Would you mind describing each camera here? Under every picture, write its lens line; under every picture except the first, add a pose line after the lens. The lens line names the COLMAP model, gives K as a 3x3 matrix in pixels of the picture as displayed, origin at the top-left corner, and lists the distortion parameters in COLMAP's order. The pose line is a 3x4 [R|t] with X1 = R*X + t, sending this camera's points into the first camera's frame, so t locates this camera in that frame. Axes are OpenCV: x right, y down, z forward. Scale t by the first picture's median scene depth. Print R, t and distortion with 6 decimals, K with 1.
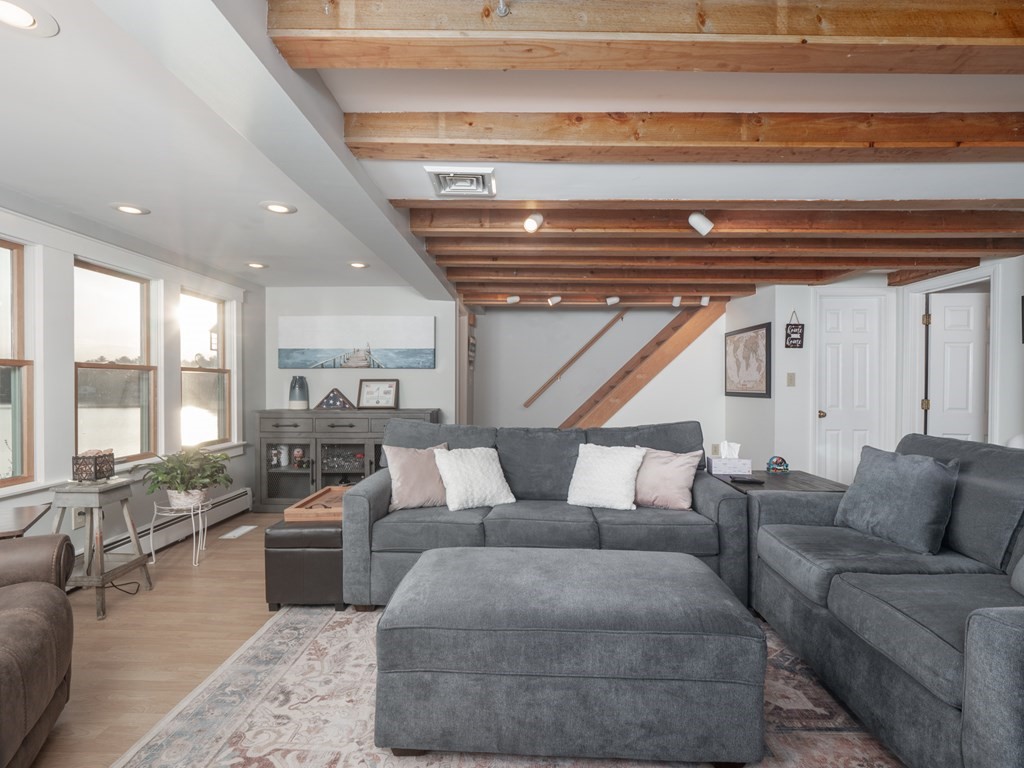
lens RADIAL K [[498.8, 0, 512.0], [0, 498.8, 384.0], [0, 0, 1]] dist [-0.012847, -0.000939]
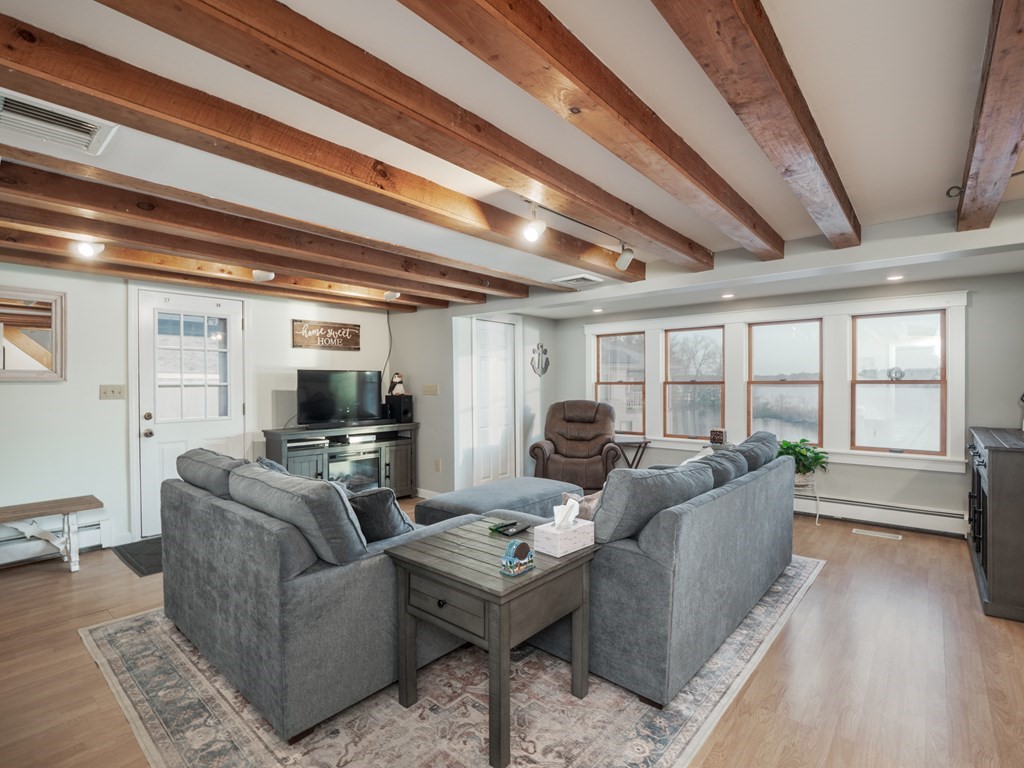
lens RADIAL K [[498.8, 0, 512.0], [0, 498.8, 384.0], [0, 0, 1]] dist [-0.012847, -0.000939]
pose [[-0.635871, 0.003011, -0.771789, 0.631440], [0.002656, 0.999995, 0.001713, -0.023426], [0.771791, -0.000961, -0.635876, 0.881107]]
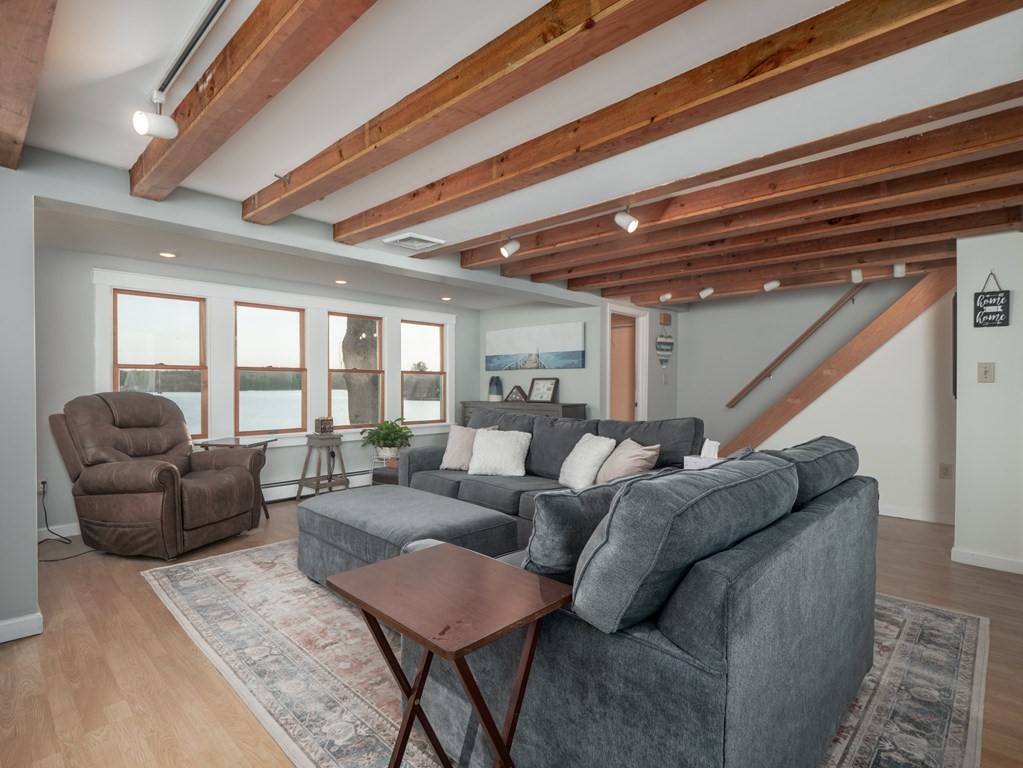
lens RADIAL K [[515.1, 0, 511.5], [0, 515.1, 384.0], [0, 0, 1]] dist [-0.005723, -0.000851]
pose [[0.737429, -0.001151, -0.675423, 0.527034], [-0.001846, 0.999991, -0.003720, 0.009730], [0.675422, 0.003990, 0.737421, 0.033034]]
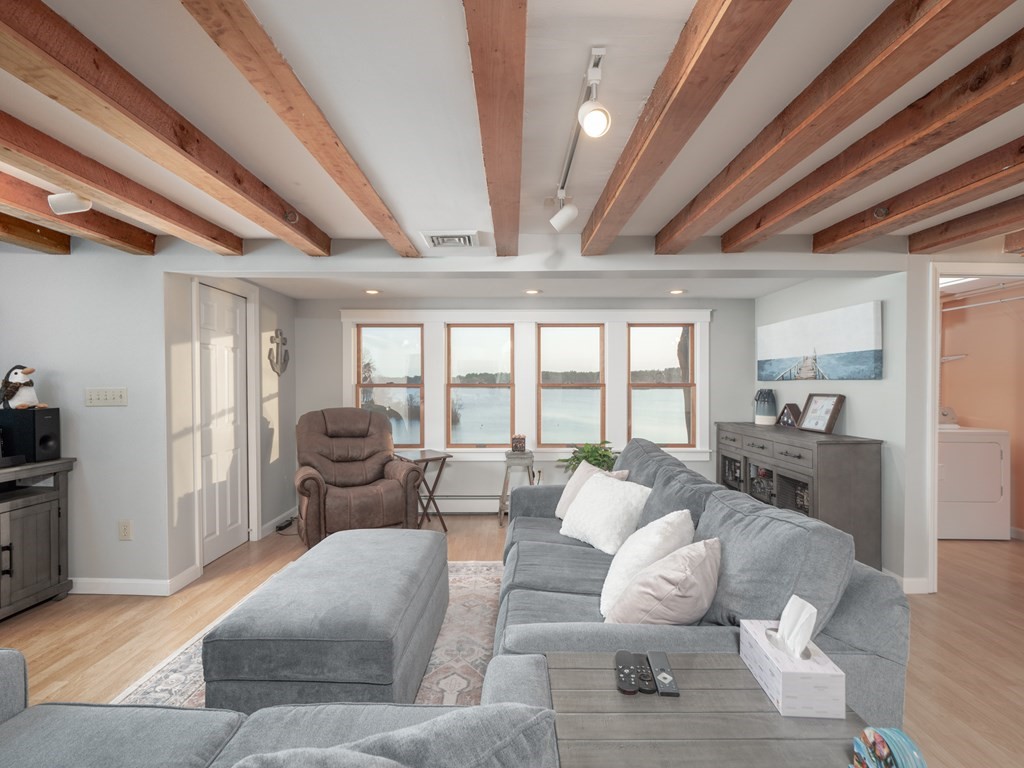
lens RADIAL K [[498.8, 0, 512.0], [0, 498.8, 384.0], [0, 0, 1]] dist [-0.012847, -0.000939]
pose [[0.019859, 0.000268, -0.999803, 0.509607], [-0.000429, 1.000000, 0.000259, -0.025871], [0.999803, 0.000424, 0.019859, 0.515057]]
